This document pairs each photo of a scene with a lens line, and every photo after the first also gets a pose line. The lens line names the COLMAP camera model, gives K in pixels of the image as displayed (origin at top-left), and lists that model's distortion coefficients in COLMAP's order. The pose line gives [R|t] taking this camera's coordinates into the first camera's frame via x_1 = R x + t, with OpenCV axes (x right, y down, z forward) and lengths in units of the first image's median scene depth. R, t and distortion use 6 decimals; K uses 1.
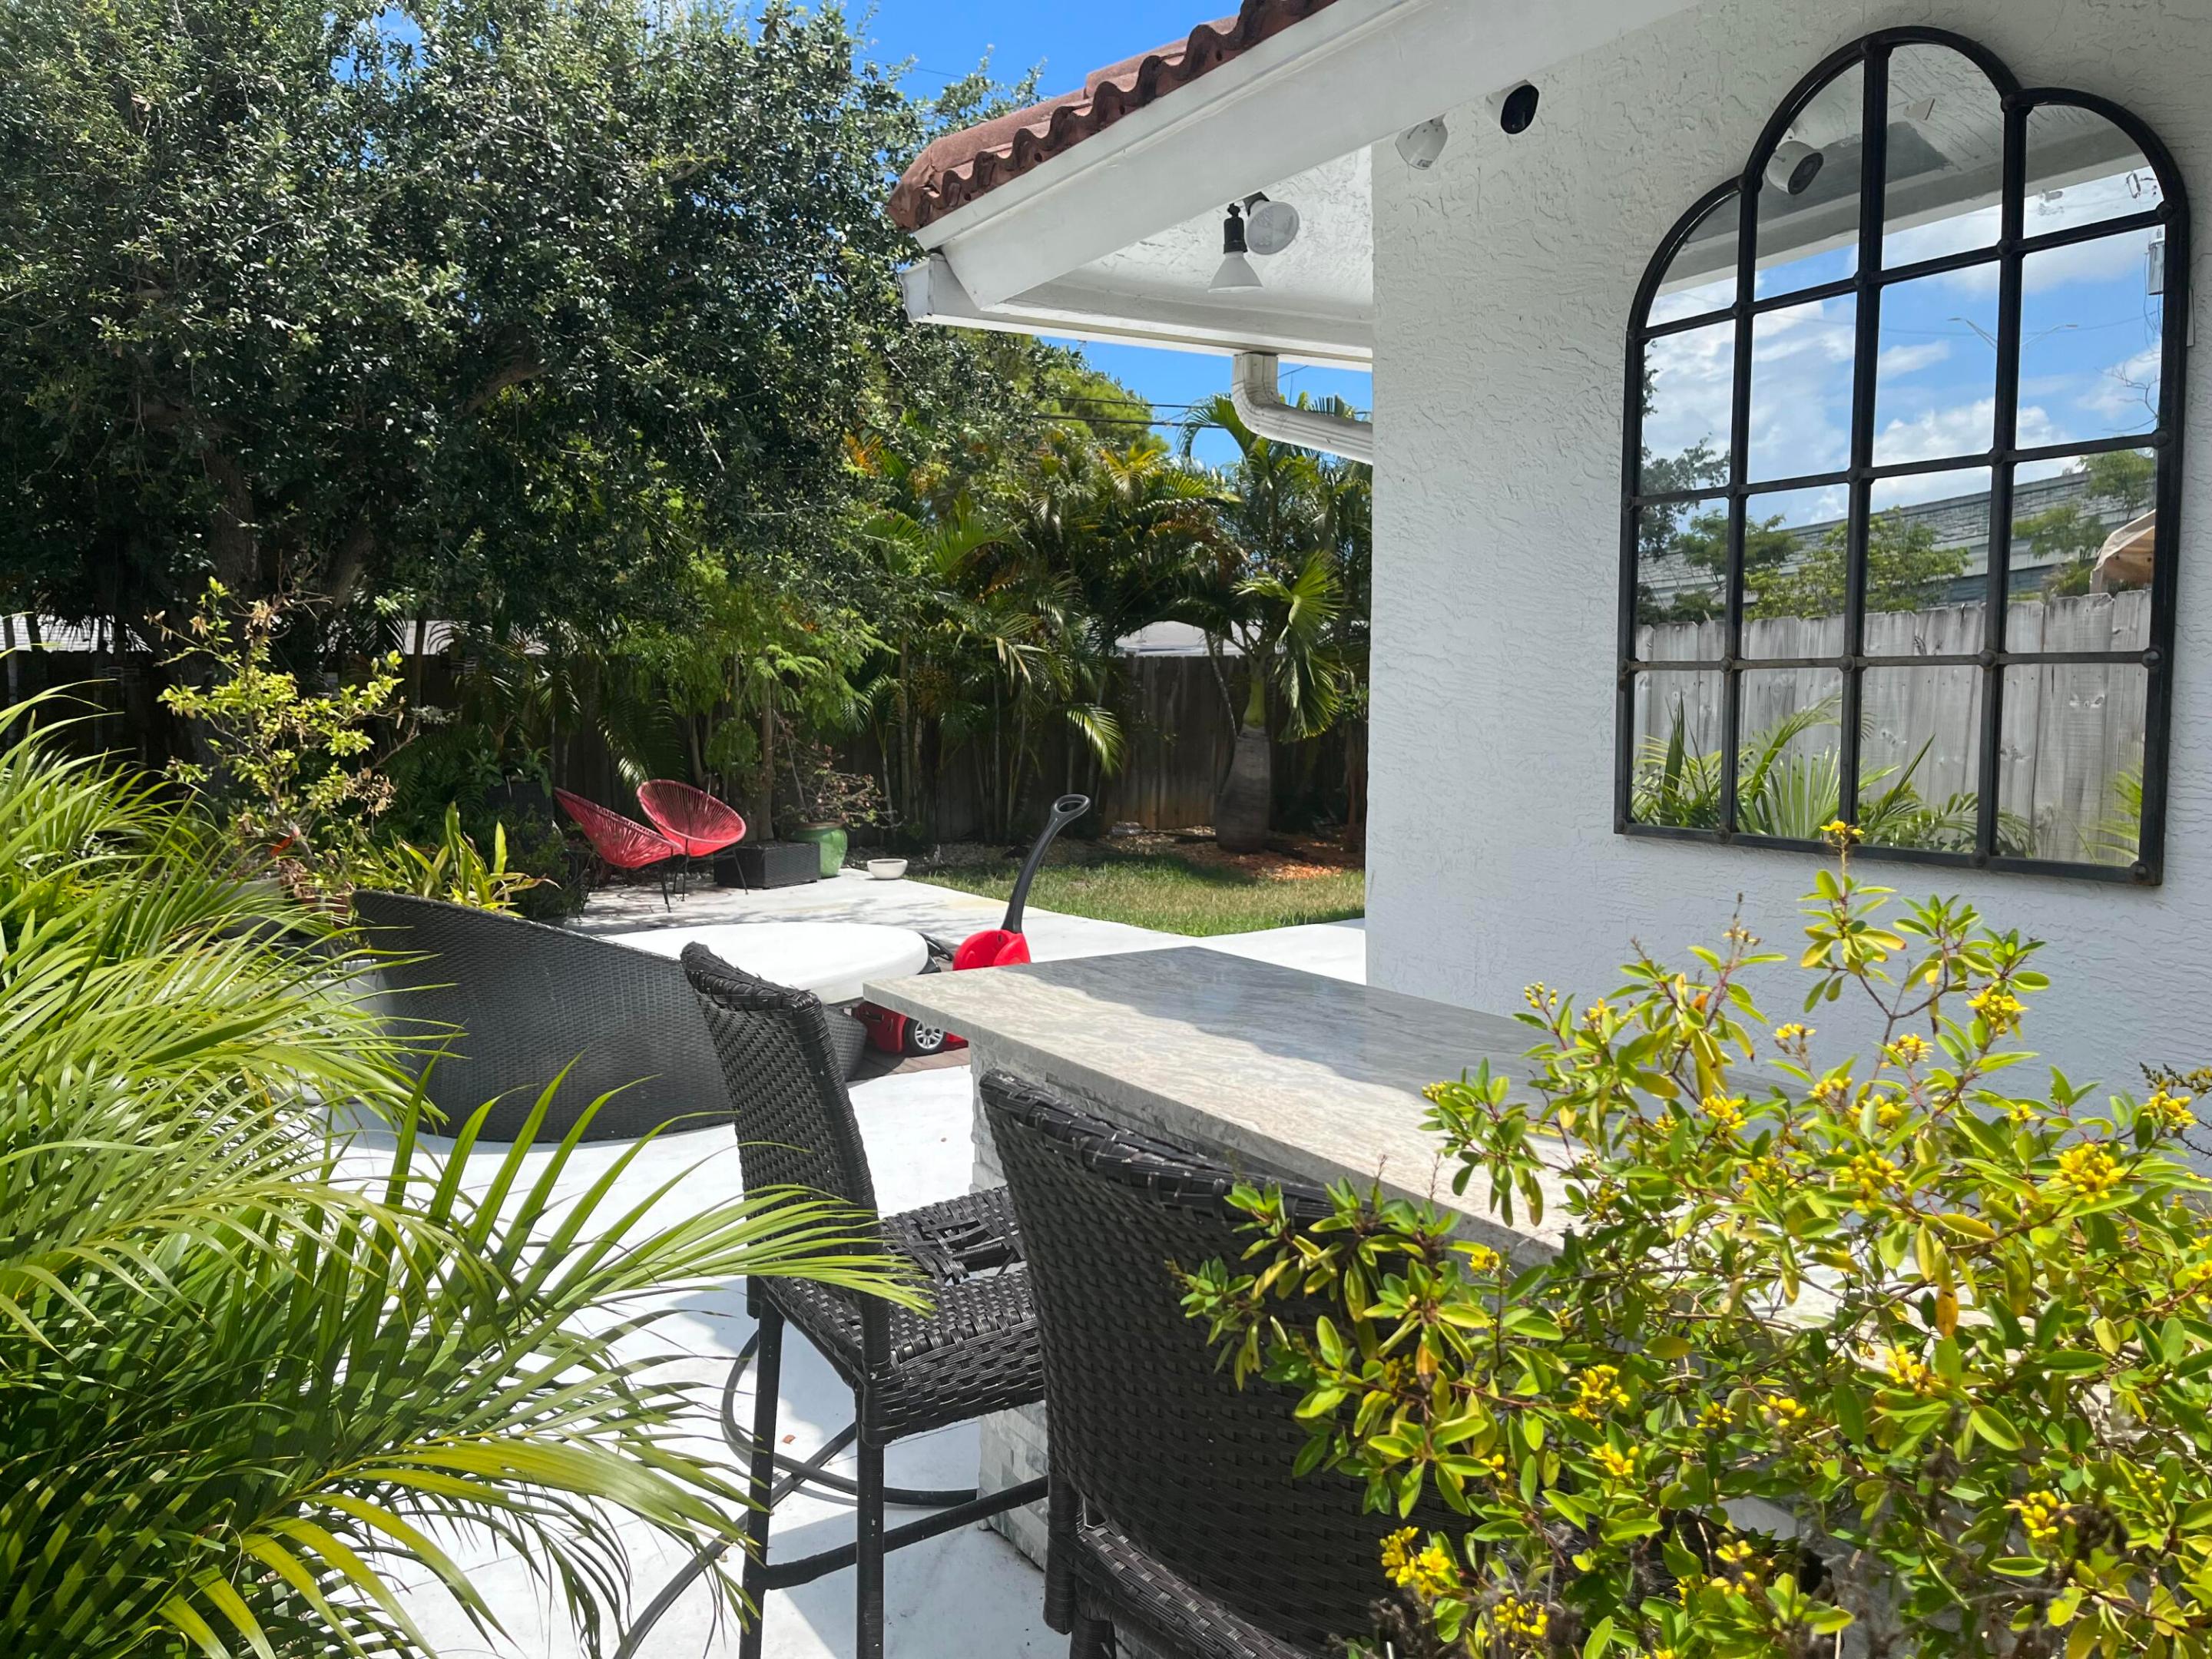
lens RADIAL K [[1633.8, 0, 1118.7], [0, 1633.8, 817.7], [0, 0, 1]] dist [0.062993, -0.075903]
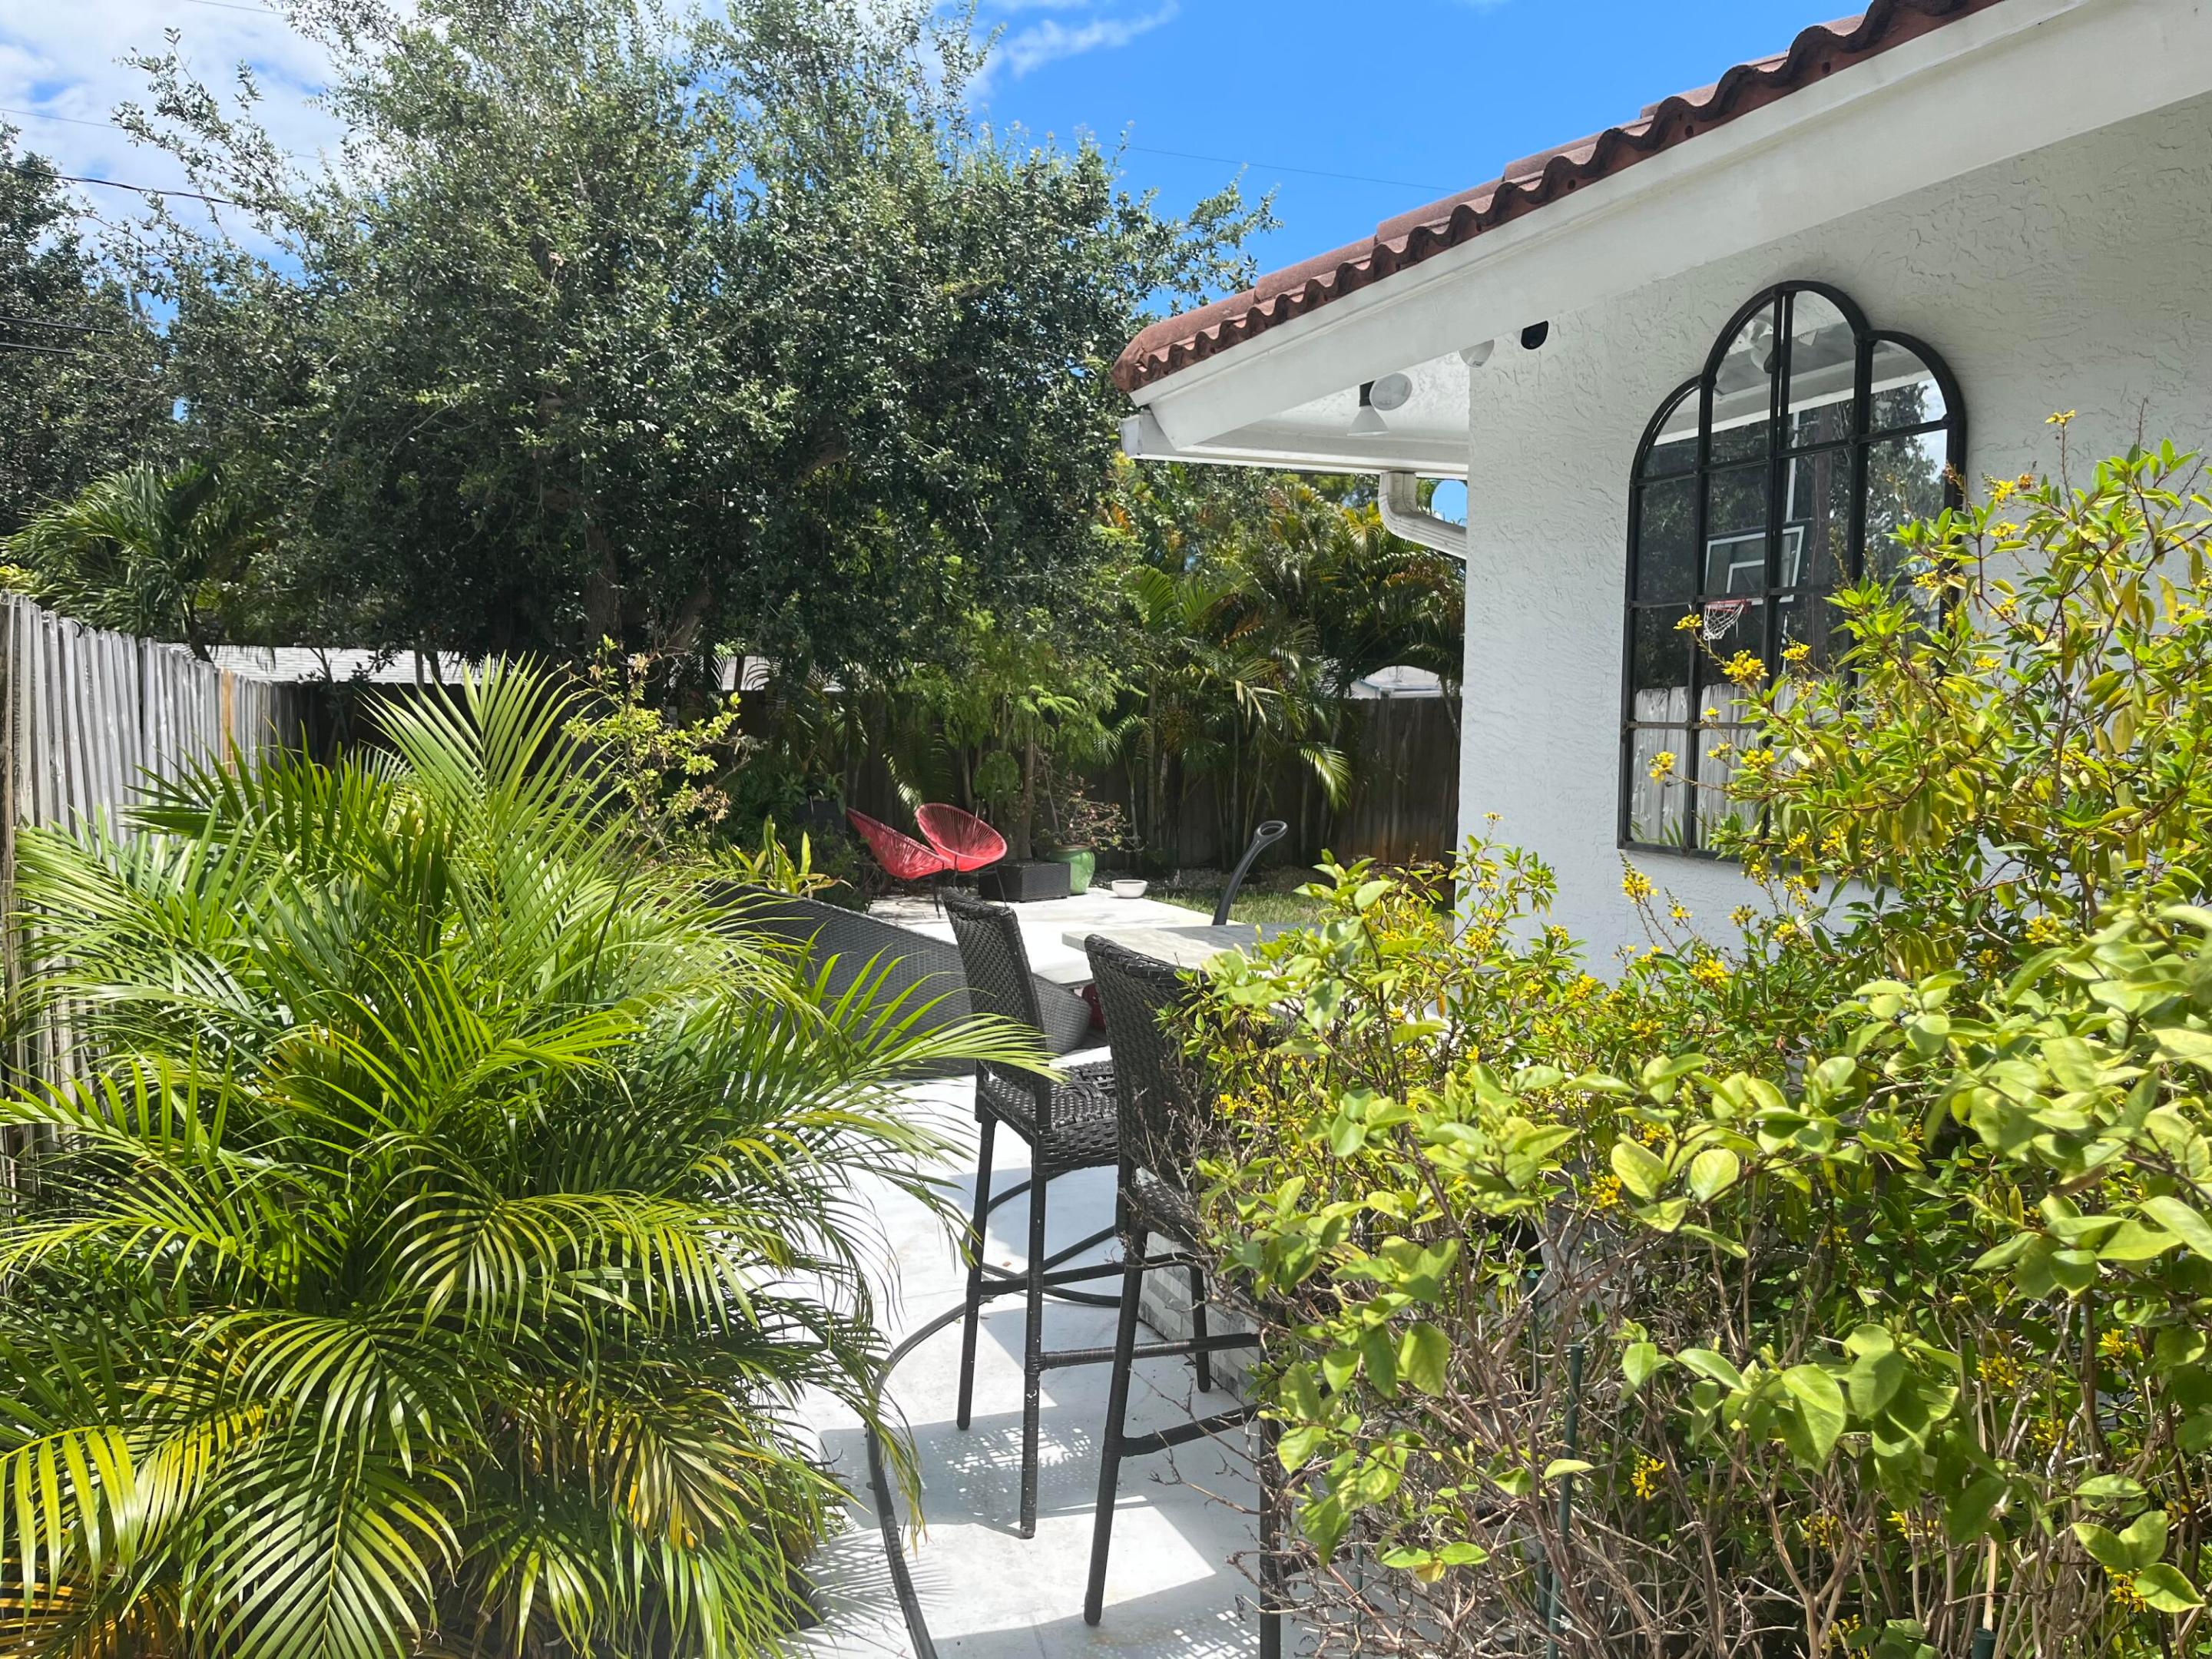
lens RADIAL K [[1633.8, 0, 1118.7], [0, 1633.8, 817.7], [0, 0, 1]] dist [0.062993, -0.075903]
pose [[0.986825, 0.025429, -0.159781, 0.047992], [-0.028963, 0.999384, -0.019828, 0.009656], [0.159179, 0.024195, 0.986953, -0.168246]]
